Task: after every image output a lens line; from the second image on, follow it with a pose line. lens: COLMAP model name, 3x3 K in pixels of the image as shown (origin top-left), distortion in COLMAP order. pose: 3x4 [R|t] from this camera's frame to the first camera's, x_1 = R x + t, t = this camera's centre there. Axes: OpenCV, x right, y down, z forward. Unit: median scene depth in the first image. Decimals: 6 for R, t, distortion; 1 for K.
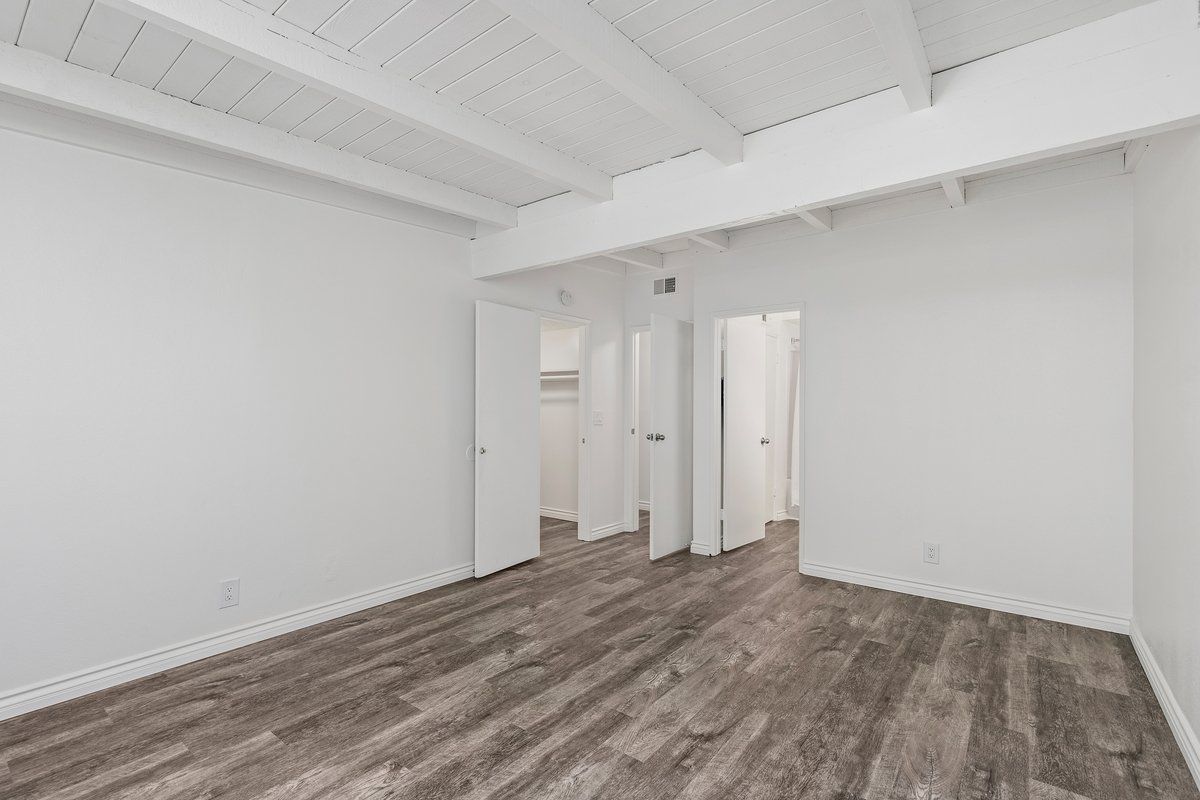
lens RADIAL K [[547.9, 0, 594.4], [0, 547.9, 409.2], [0, 0, 1]] dist [0.009111, -0.000043]
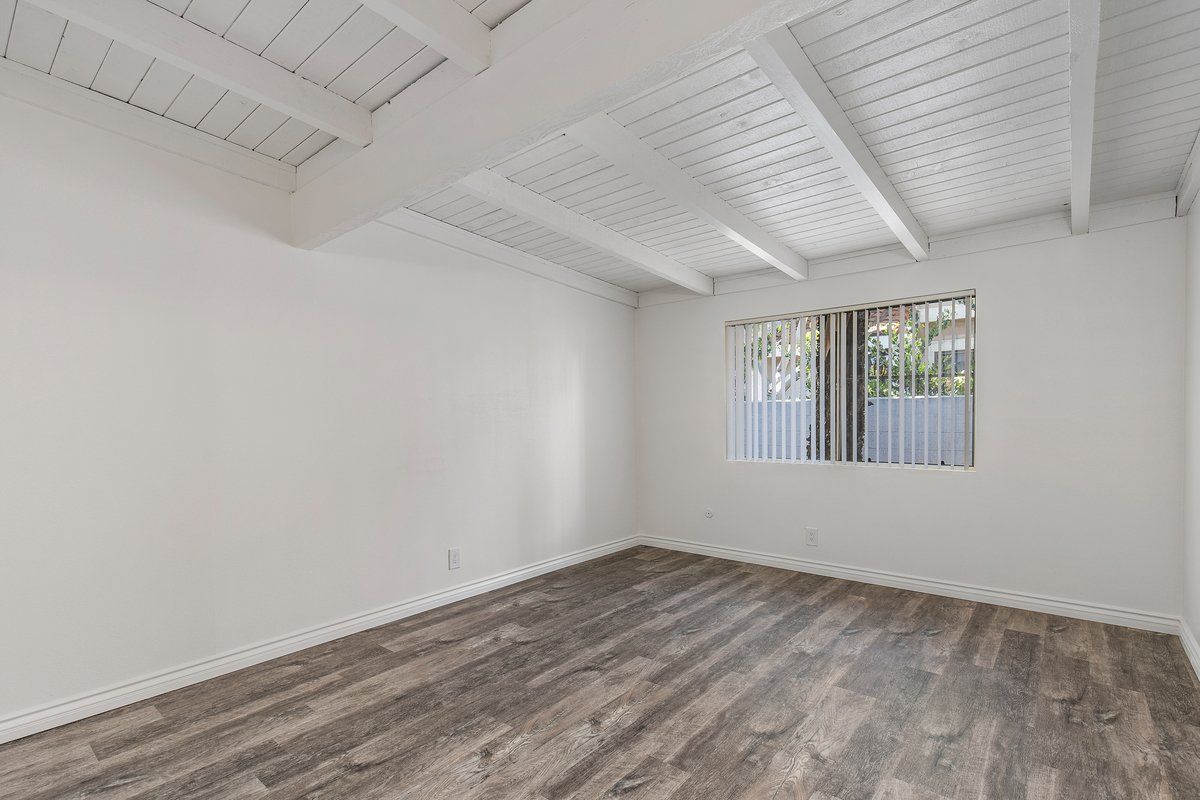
lens RADIAL K [[558.4, 0, 601.5], [0, 558.4, 407.3], [0, 0, 1]] dist [0.010613, -0.000395]
pose [[-0.999820, 0.010033, 0.016118, 0.114754], [0.009769, 0.999818, -0.016372, -0.000334], [-0.016279, -0.016211, -0.999736, 1.826030]]
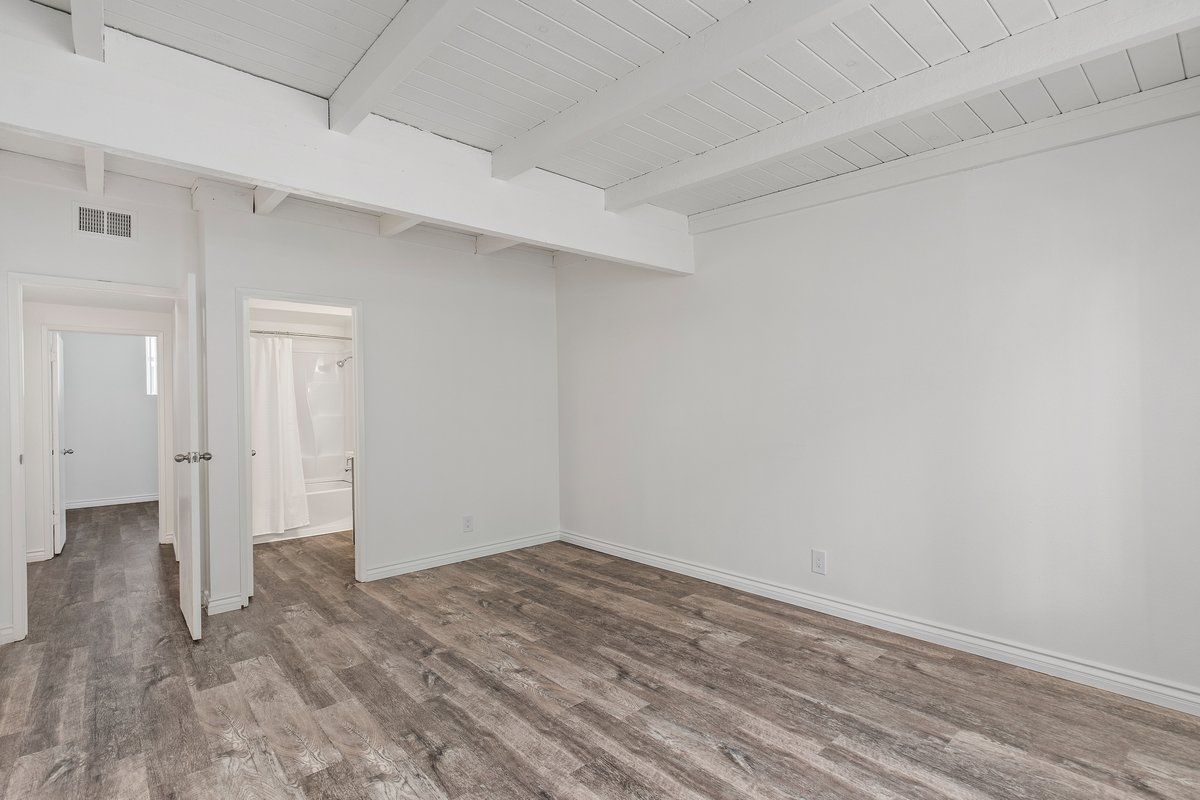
lens RADIAL K [[570.7, 0, 599.9], [0, 570.7, 399.3], [0, 0, 1]] dist [0.010559, -0.000760]
pose [[0.173970, 0.005810, 0.984734, -0.833768], [0.021999, 0.999710, -0.009784, -0.002407], [-0.984505, 0.023365, 0.173792, 0.637353]]
